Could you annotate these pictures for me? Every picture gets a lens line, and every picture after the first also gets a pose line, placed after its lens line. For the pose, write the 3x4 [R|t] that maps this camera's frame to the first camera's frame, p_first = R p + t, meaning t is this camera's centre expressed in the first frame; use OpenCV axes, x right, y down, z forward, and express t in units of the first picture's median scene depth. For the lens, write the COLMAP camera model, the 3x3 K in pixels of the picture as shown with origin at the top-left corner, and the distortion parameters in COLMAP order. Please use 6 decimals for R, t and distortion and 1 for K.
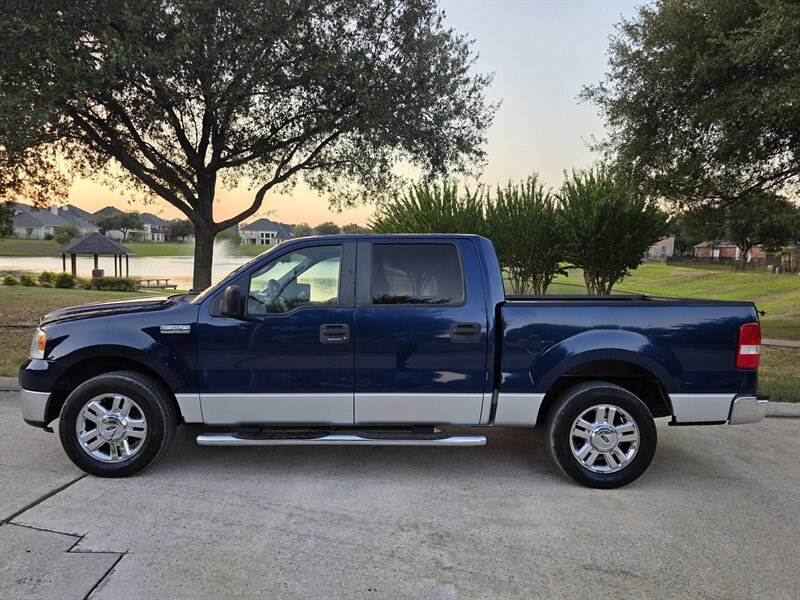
lens RADIAL K [[536.2, 0, 400.8], [0, 536.2, 303.3], [0, 0, 1]] dist [0.064611, -0.063297]
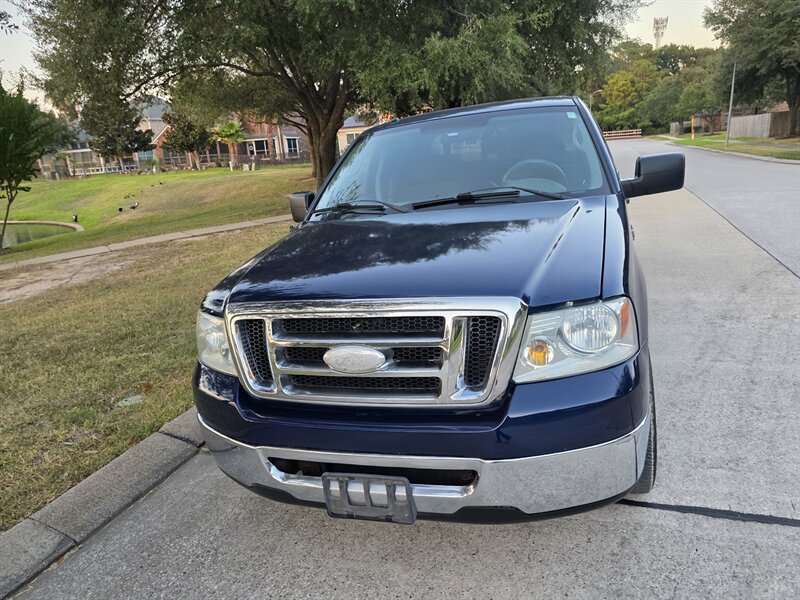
lens RADIAL K [[536.2, 0, 408.2], [0, 536.2, 306.7], [0, 0, 1]] dist [0.064611, -0.063297]
pose [[0.302715, -0.318993, 0.898113, -1.151714], [0.165705, 0.945590, 0.280003, -0.099588], [-0.938566, 0.064061, 0.339103, 1.043706]]
